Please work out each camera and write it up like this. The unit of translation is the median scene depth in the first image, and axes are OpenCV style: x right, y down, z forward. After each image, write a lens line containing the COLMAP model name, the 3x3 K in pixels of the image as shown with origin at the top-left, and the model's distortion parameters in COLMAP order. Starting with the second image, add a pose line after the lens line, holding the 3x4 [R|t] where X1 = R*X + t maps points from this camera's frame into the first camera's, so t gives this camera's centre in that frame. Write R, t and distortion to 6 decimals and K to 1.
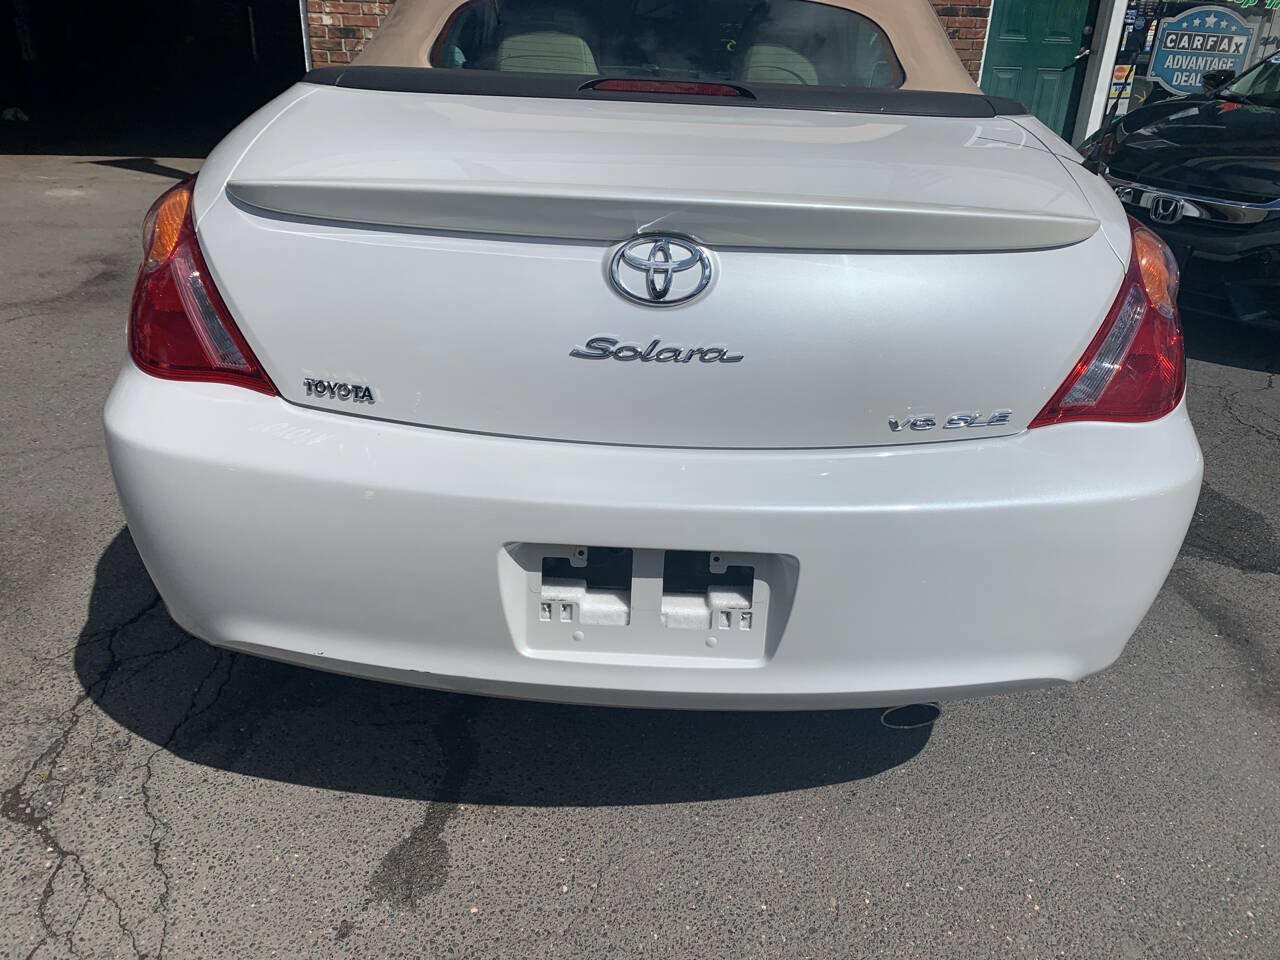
lens RADIAL K [[992.3, 0, 634.2], [0, 992.3, 470.7], [0, 0, 1]] dist [0.008889, -0.008284]
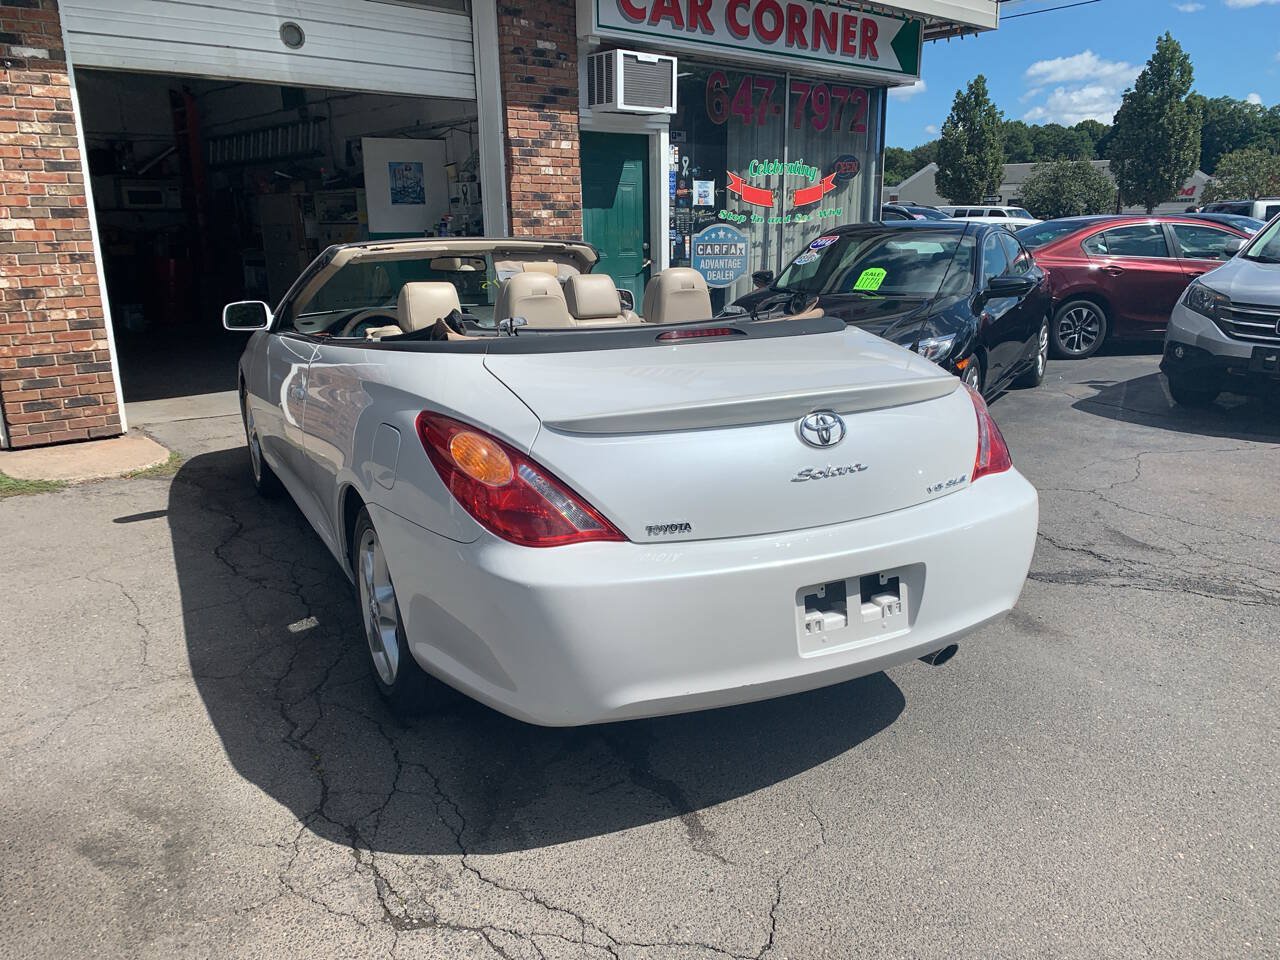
lens RADIAL K [[982.4, 0, 640.0], [0, 982.4, 480.0], [0, 0, 1]] dist [0.016165, -0.010988]
pose [[0.877084, -0.164864, 0.451157, -1.055954], [0.241241, 0.963393, -0.116944, 0.020944], [-0.415362, 0.211408, 0.884749, -0.440337]]
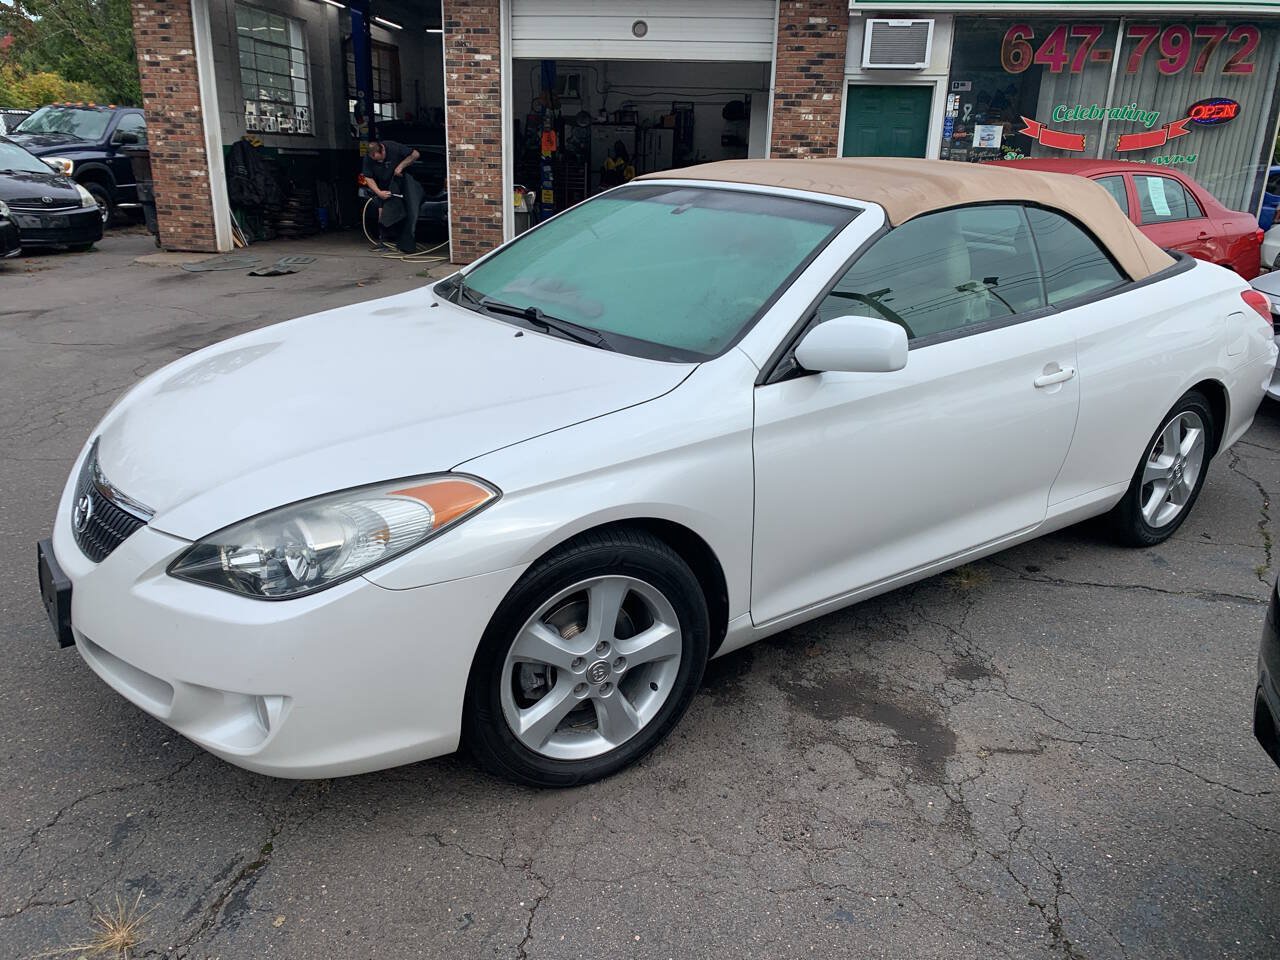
lens RADIAL K [[974.8, 0, 642.3], [0, 974.8, 475.1], [0, 0, 1]] dist [0.005364, 0.002709]
pose [[0.939182, 0.094131, -0.330269, 3.142510], [-0.137970, 0.984099, -0.111860, 1.279869], [0.314488, 0.150624, 0.937235, -2.670591]]
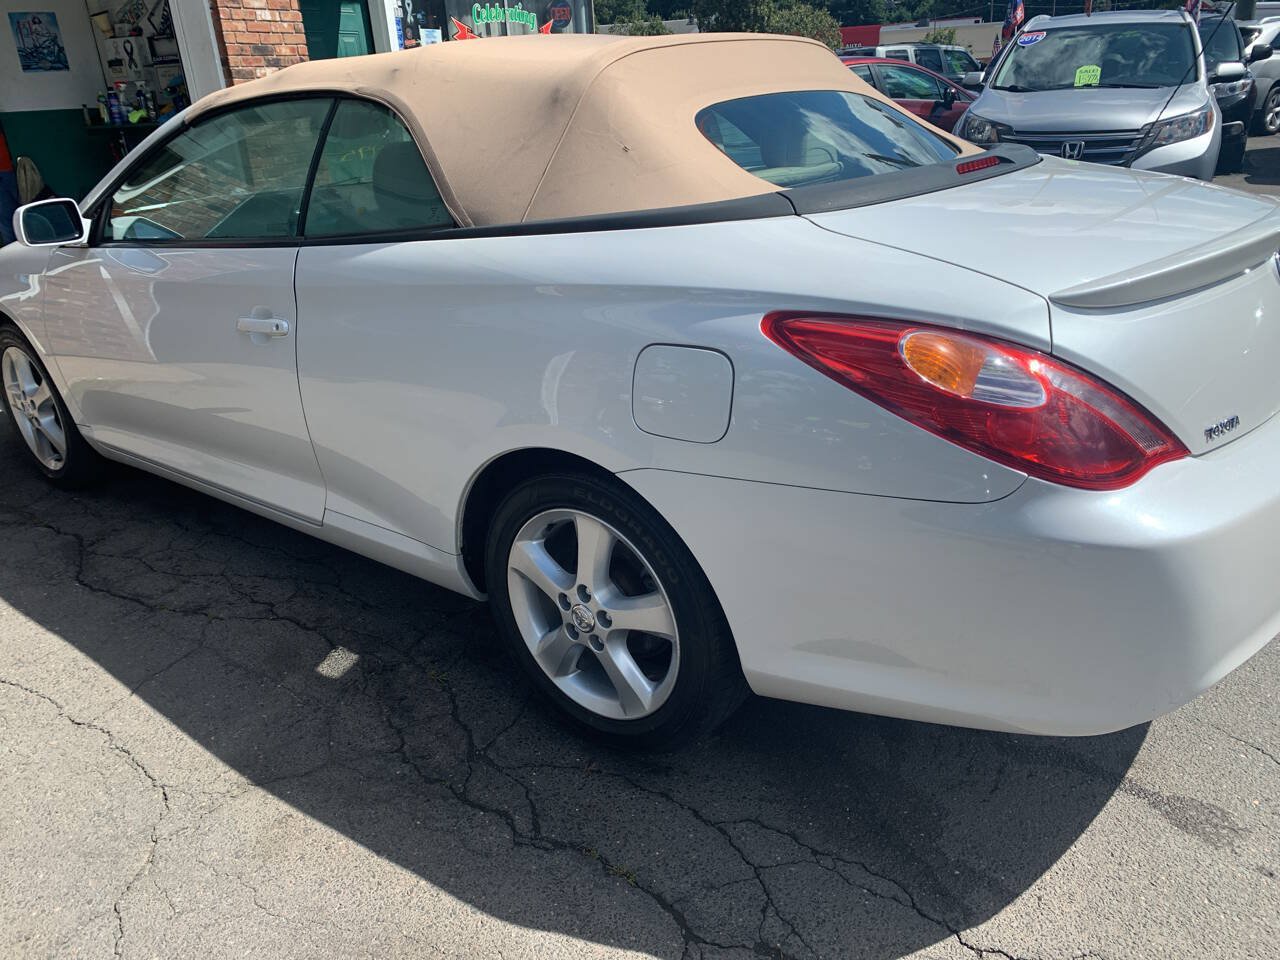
lens RADIAL K [[992.3, 0, 634.2], [0, 992.3, 470.7], [0, 0, 1]] dist [0.008889, -0.008284]
pose [[0.617635, -0.351590, 0.703500, -1.562525], [0.401496, 0.910123, 0.102363, -0.431577], [-0.676261, 0.219229, 0.703285, 0.650161]]
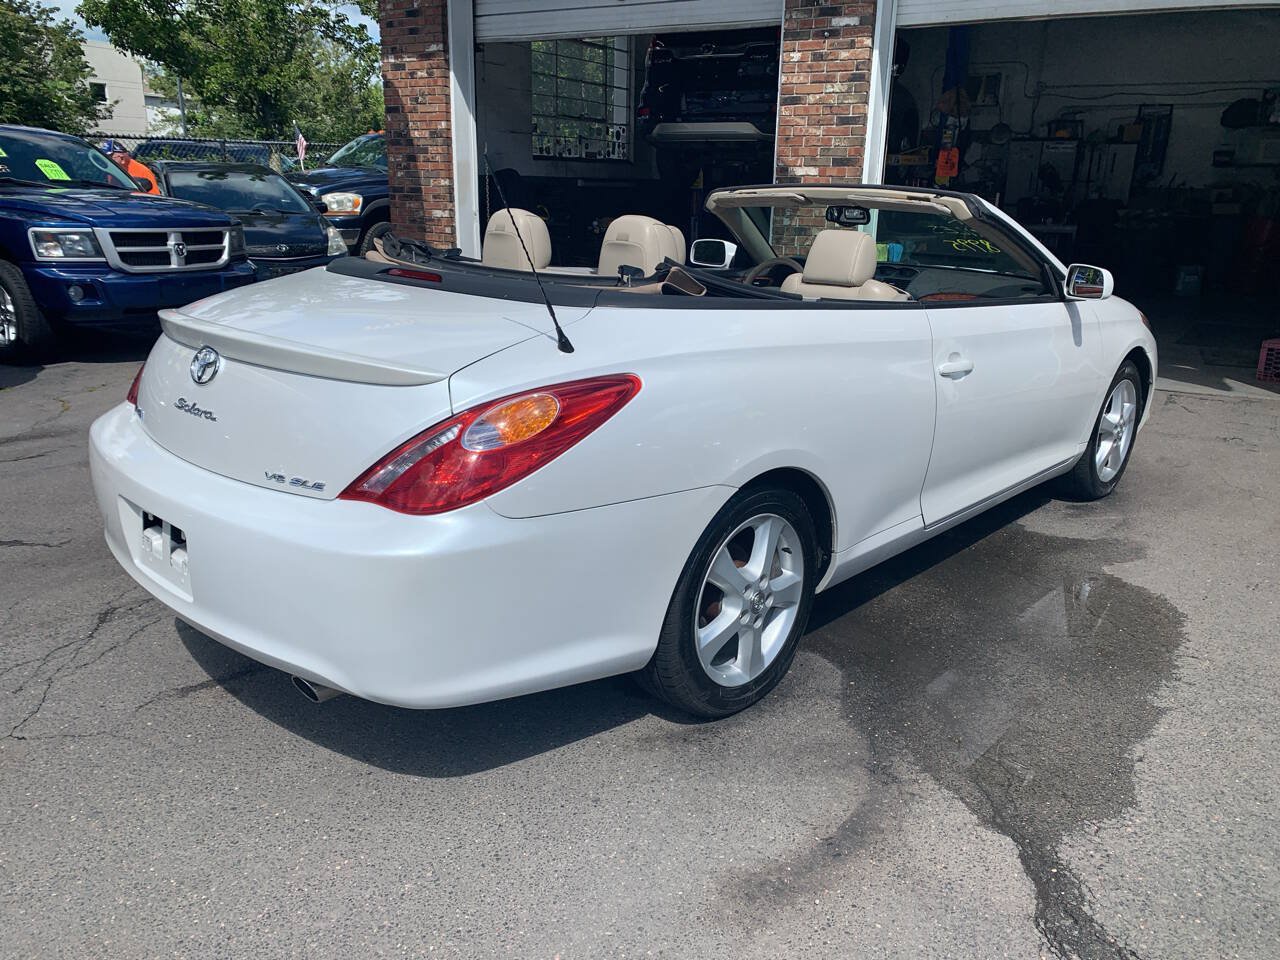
lens RADIAL K [[975.0, 0, 636.7], [0, 975.0, 489.6], [0, 0, 1]] dist [0.002597, 0.002912]
pose [[0.739653, 0.178594, -0.648859, 1.688846], [-0.274354, 0.960410, -0.048398, -0.108389], [0.614527, 0.213814, 0.759368, 0.173997]]
